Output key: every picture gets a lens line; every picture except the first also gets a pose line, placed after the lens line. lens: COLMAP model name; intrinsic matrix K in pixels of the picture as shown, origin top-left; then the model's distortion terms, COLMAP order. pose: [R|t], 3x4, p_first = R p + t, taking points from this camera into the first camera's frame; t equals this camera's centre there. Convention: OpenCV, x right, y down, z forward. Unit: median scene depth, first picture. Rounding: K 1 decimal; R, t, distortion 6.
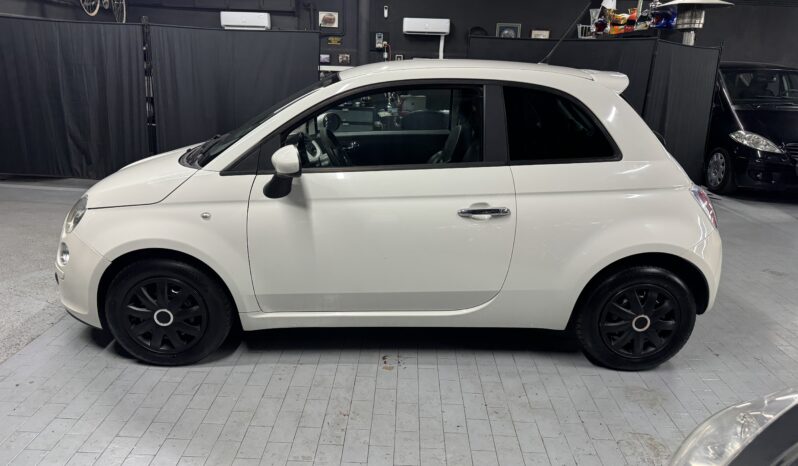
lens RADIAL K [[590.3, 0, 401.3], [0, 590.3, 231.9], [0, 0, 1]] dist [0.015253, -0.012796]
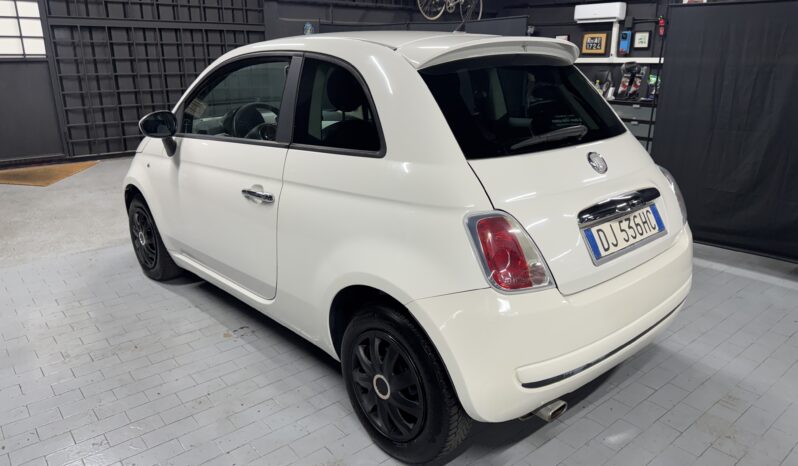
lens RADIAL K [[590.3, 0, 401.1], [0, 590.3, 215.8], [0, 0, 1]] dist [0.015253, -0.012796]
pose [[0.635009, 0.172592, -0.752978, 0.963413], [-0.196195, 0.978795, 0.058895, -0.098508], [0.747176, 0.110332, 0.655405, 0.557204]]
